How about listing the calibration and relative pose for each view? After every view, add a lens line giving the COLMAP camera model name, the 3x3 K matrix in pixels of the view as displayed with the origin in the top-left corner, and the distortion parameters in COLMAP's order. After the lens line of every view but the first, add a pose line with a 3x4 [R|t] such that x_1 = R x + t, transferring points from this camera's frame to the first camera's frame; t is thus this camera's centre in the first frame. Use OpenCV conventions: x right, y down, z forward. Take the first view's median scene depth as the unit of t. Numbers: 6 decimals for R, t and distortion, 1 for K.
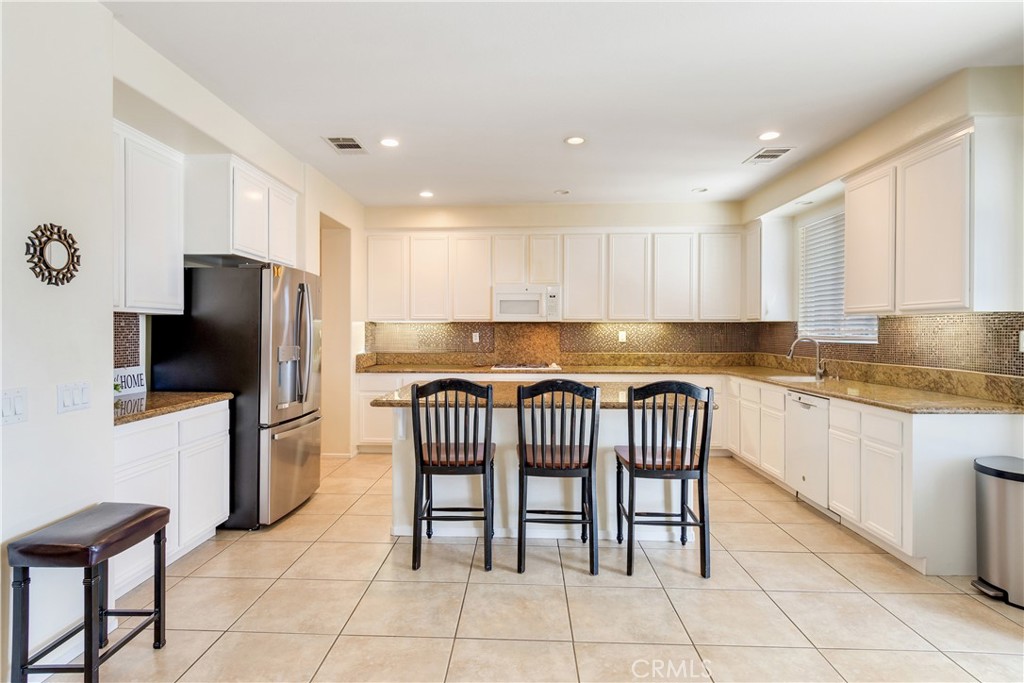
lens RADIAL K [[539.5, 0, 502.4], [0, 539.5, 324.4], [0, 0, 1]] dist [-0.001313, -0.000374]
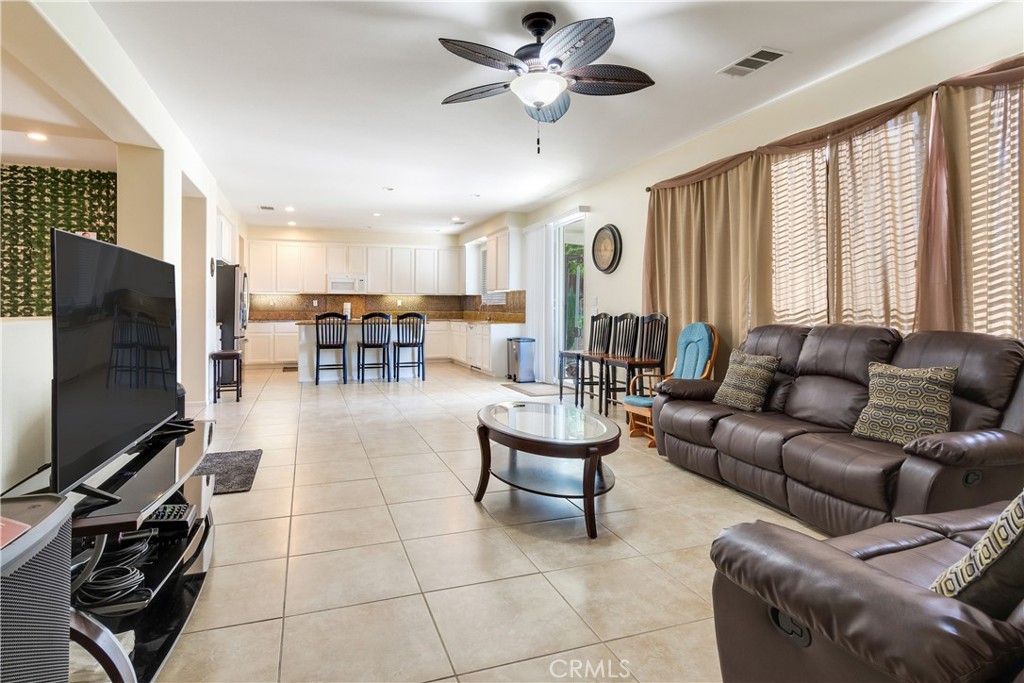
lens RADIAL K [[539.5, 0, 502.4], [0, 539.5, 324.4], [0, 0, 1]] dist [-0.001313, -0.000374]
pose [[0.925741, -0.009330, 0.378042, -0.174333], [-0.005444, 0.999263, 0.037992, 0.028233], [-0.378118, -0.037229, 0.925009, -0.977392]]
